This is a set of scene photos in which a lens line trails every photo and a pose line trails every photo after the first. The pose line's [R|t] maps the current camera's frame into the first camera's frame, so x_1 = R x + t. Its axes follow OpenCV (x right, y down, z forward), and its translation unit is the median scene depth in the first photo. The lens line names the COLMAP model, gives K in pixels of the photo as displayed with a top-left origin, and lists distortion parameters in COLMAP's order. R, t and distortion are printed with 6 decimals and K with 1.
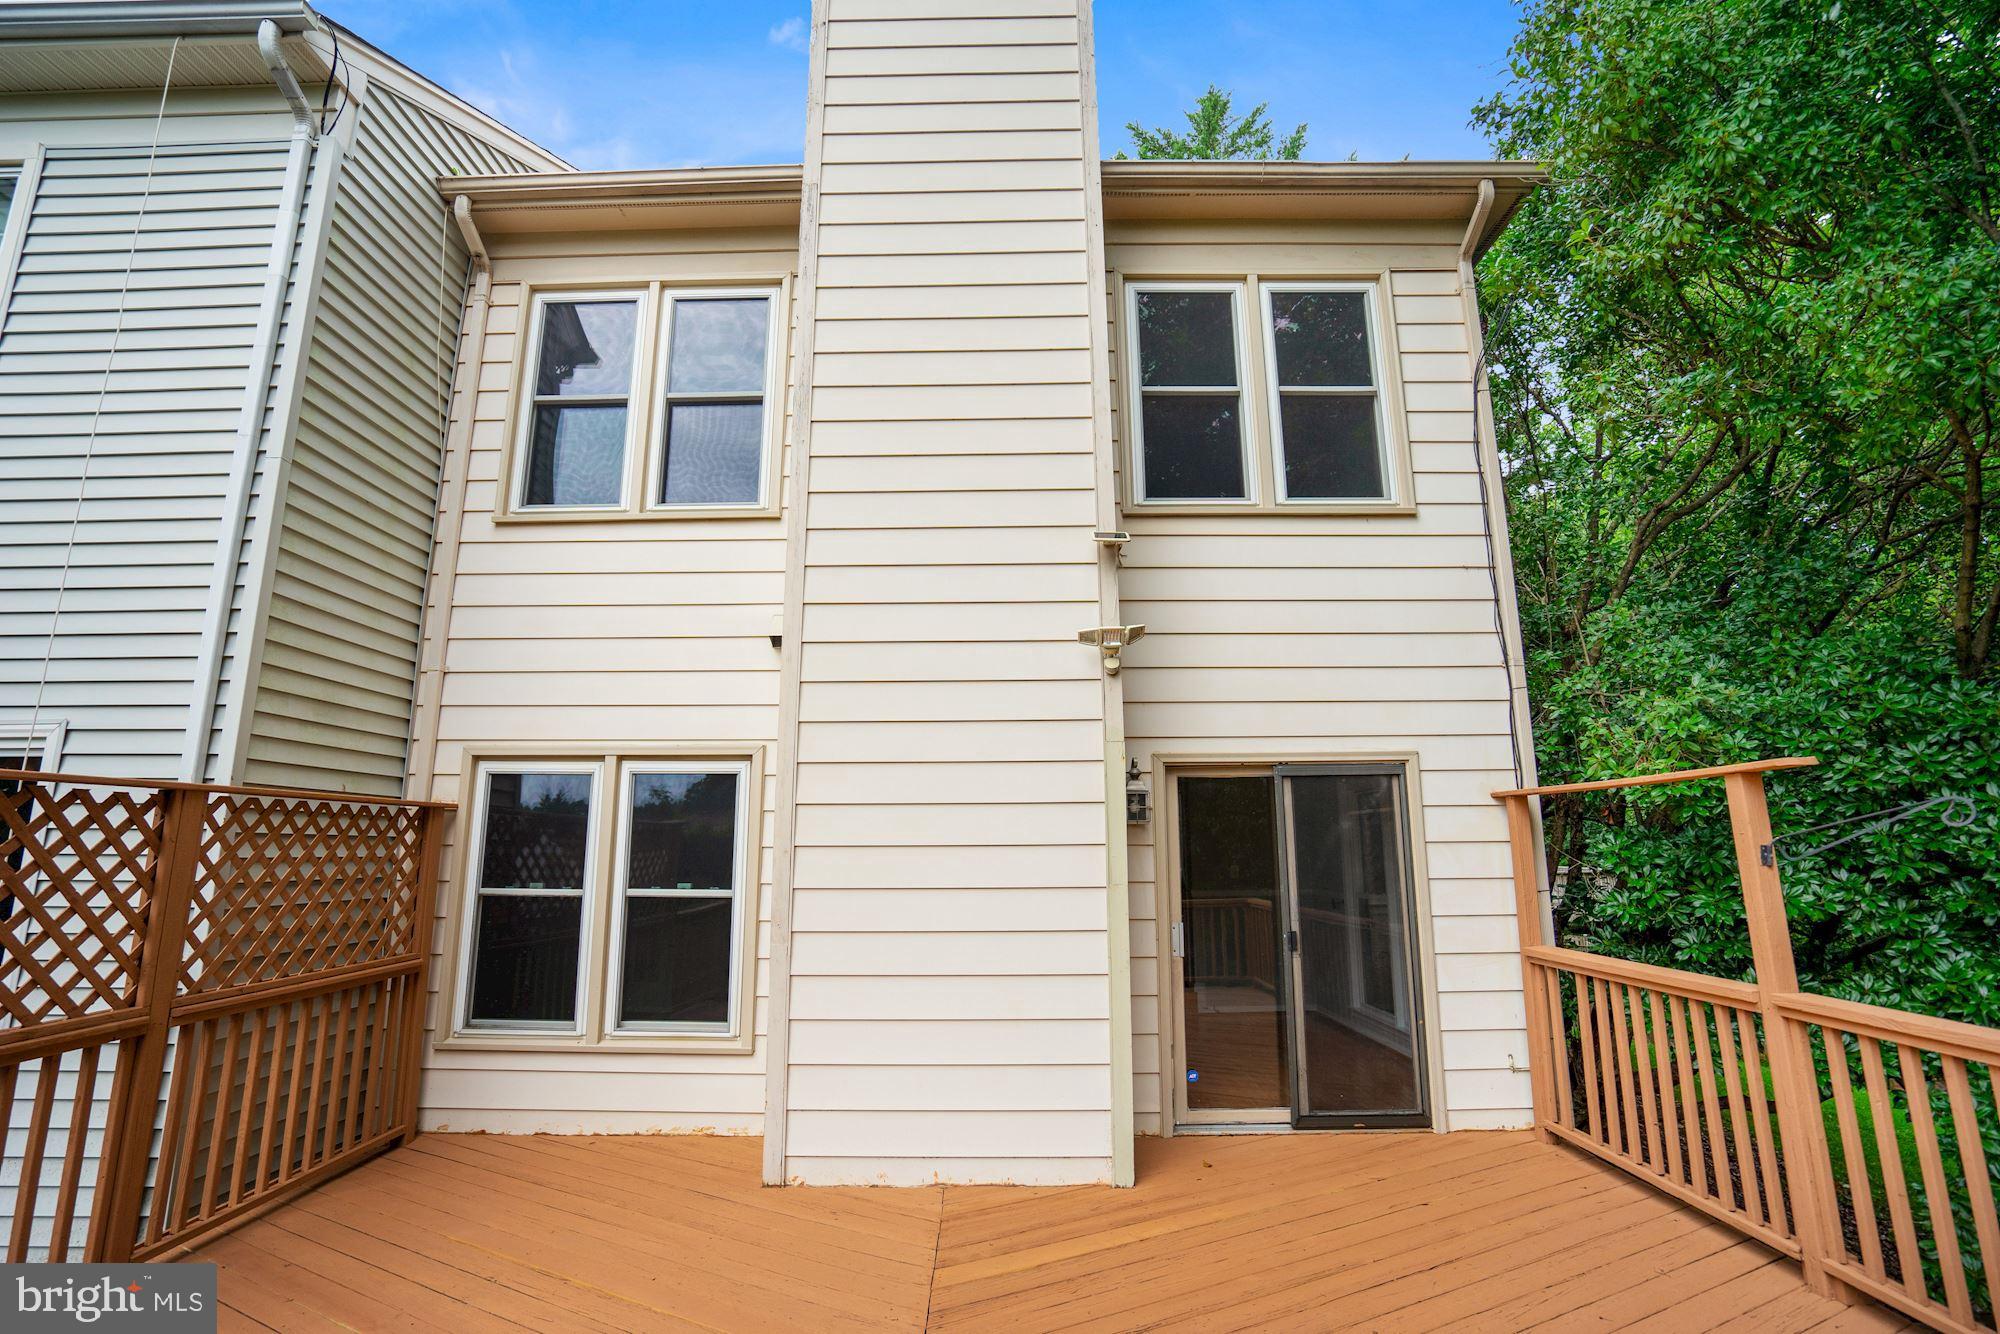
lens RADIAL K [[931.0, 0, 974.9], [0, 931.0, 665.5], [0, 0, 1]] dist [-0.049445, 0.018282]
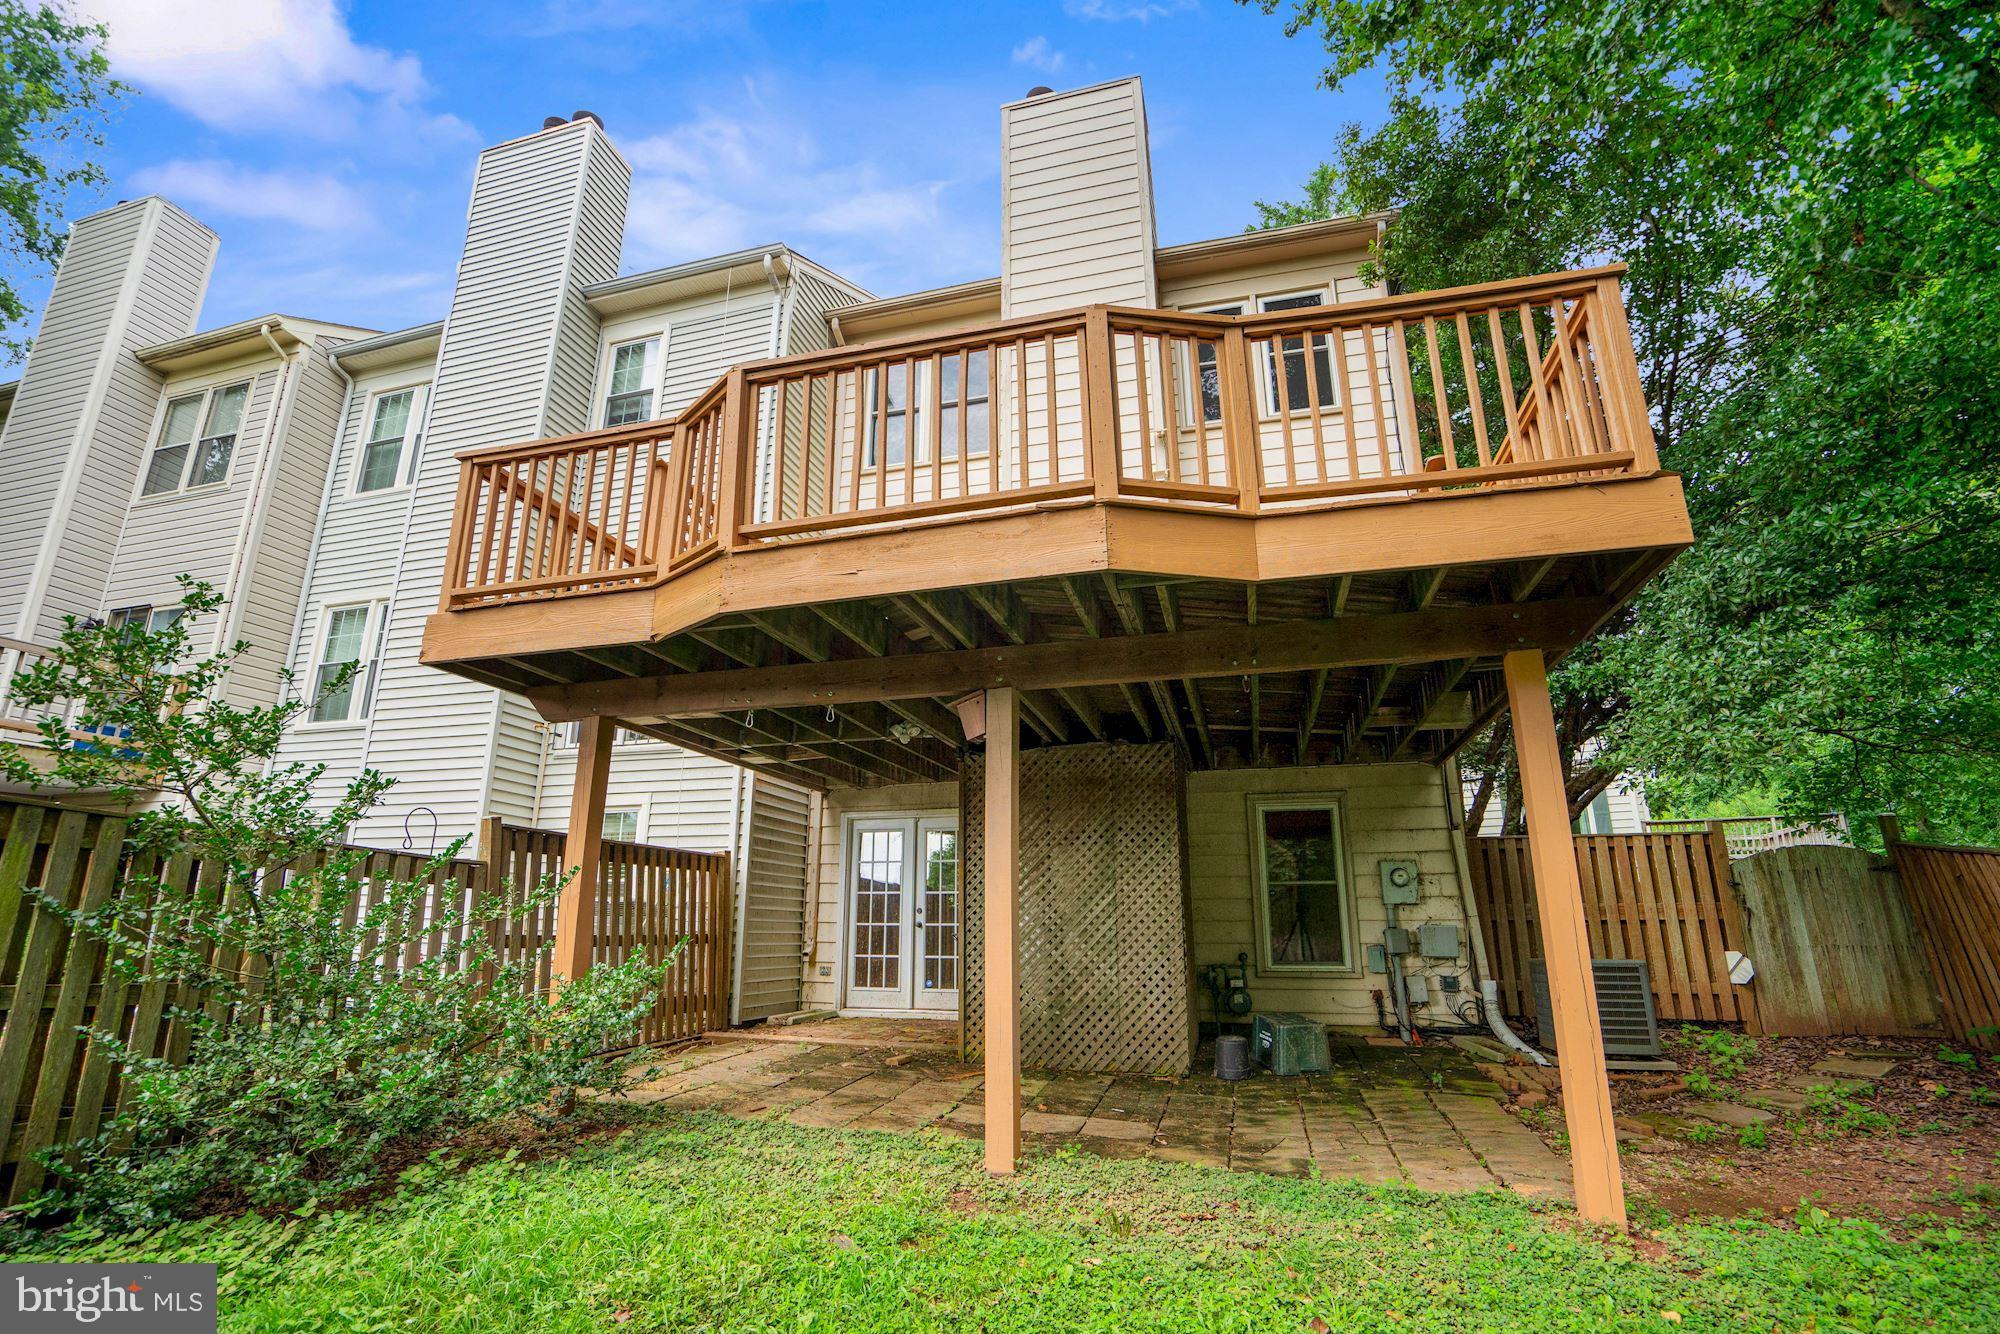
lens RADIAL K [[931.0, 0, 974.9], [0, 931.0, 665.5], [0, 0, 1]] dist [-0.049445, 0.018282]
pose [[0.964356, -0.060315, -0.257644, 0.241513], [0.038480, 0.995291, -0.088970, 0.507159], [0.261797, 0.075884, 0.962135, -0.948363]]
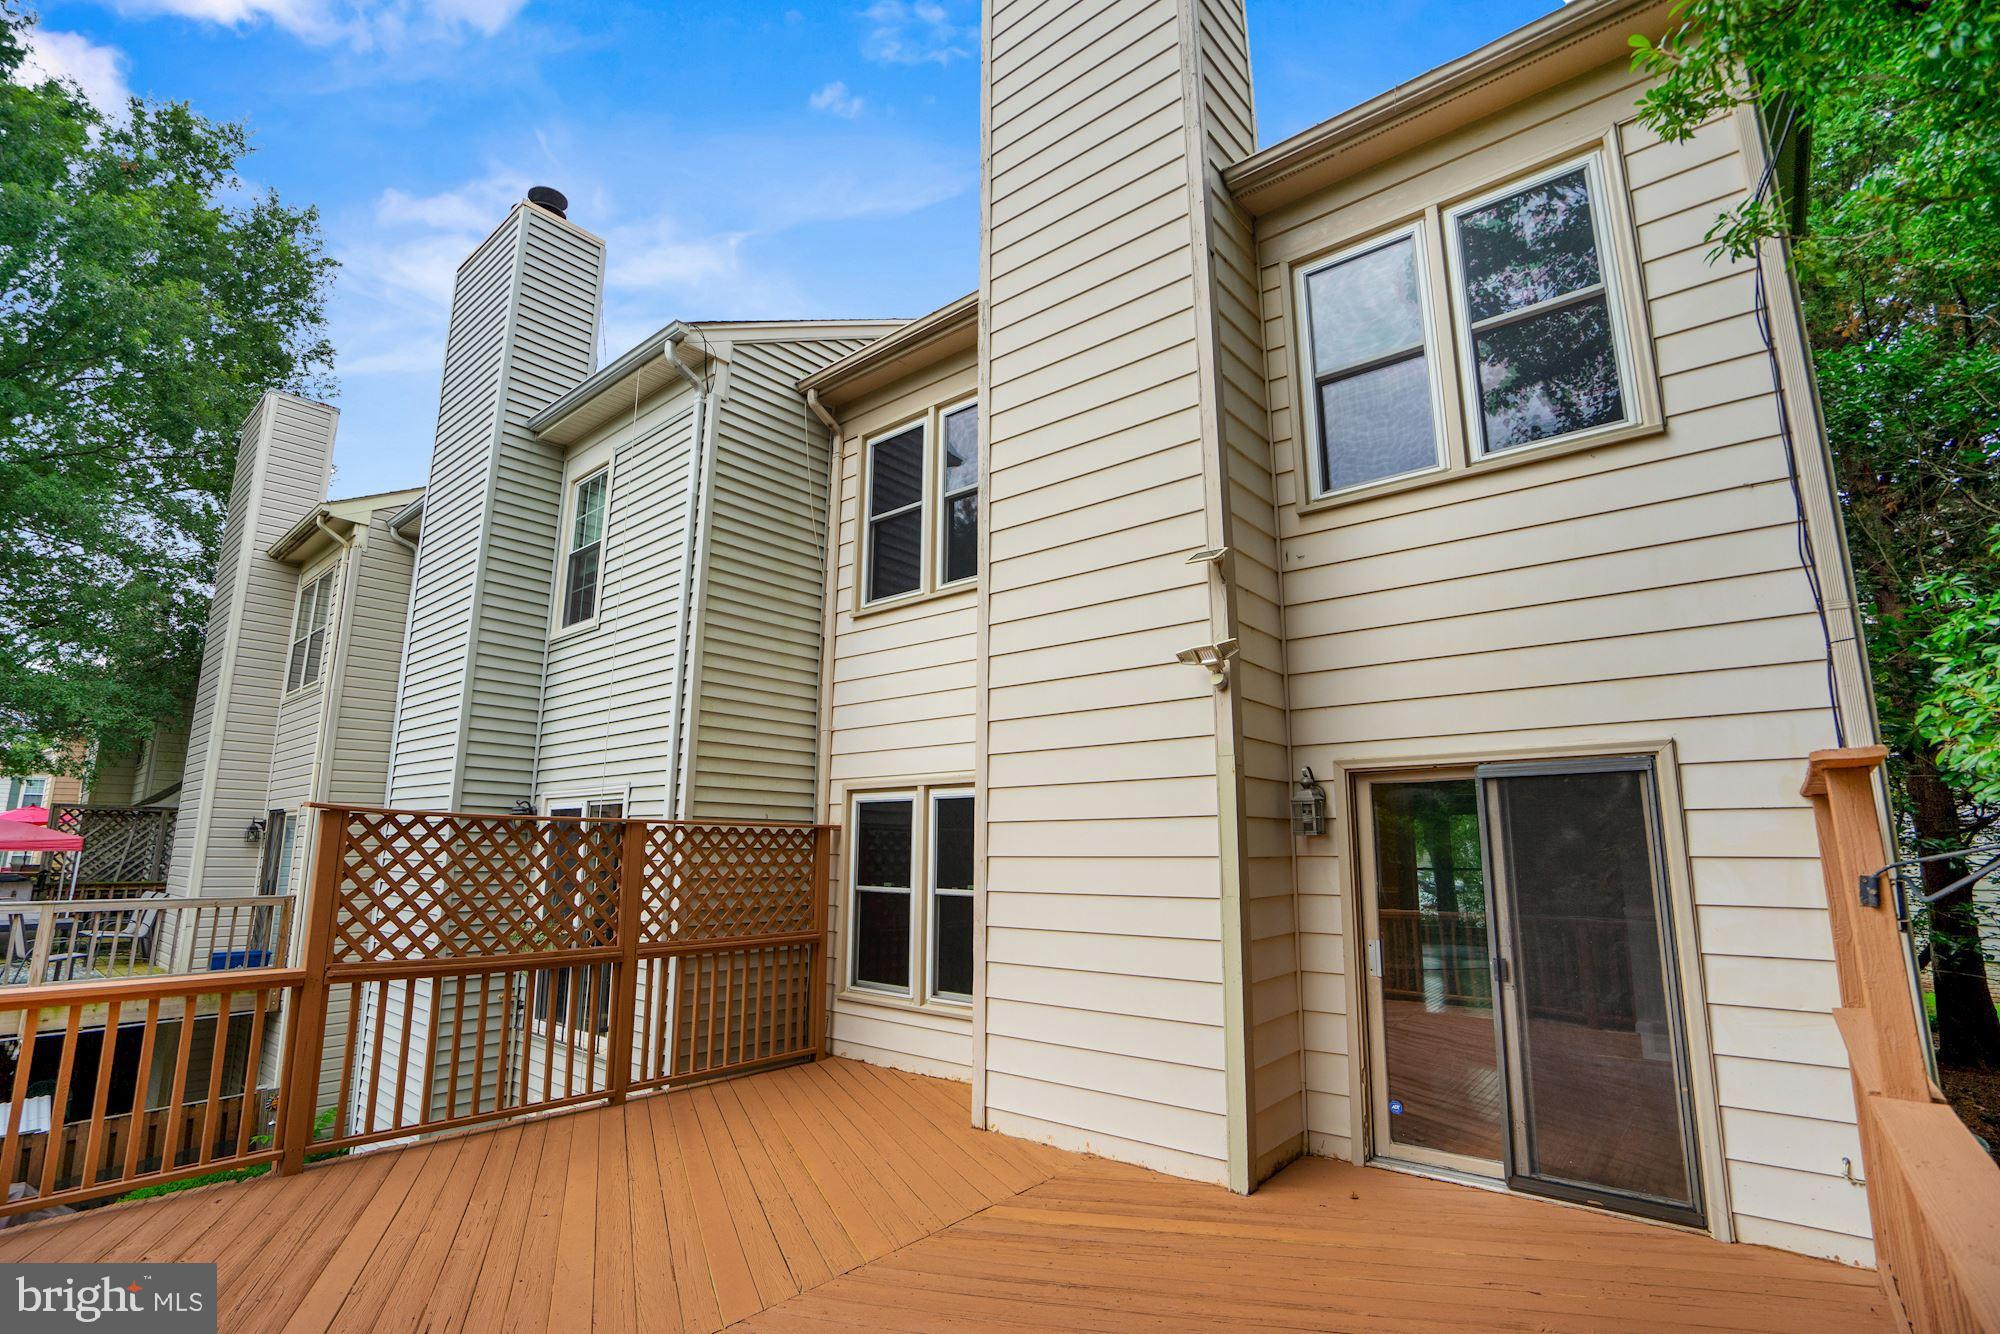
lens RADIAL K [[936.0, 0, 979.2], [0, 936.0, 668.6], [0, 0, 1]] dist [-0.058063, 0.026732]
pose [[0.768408, -0.116651, -0.629239, 0.559796], [0.118033, 0.992212, -0.039802, -0.004273], [0.628981, -0.043686, 0.776192, 0.041632]]
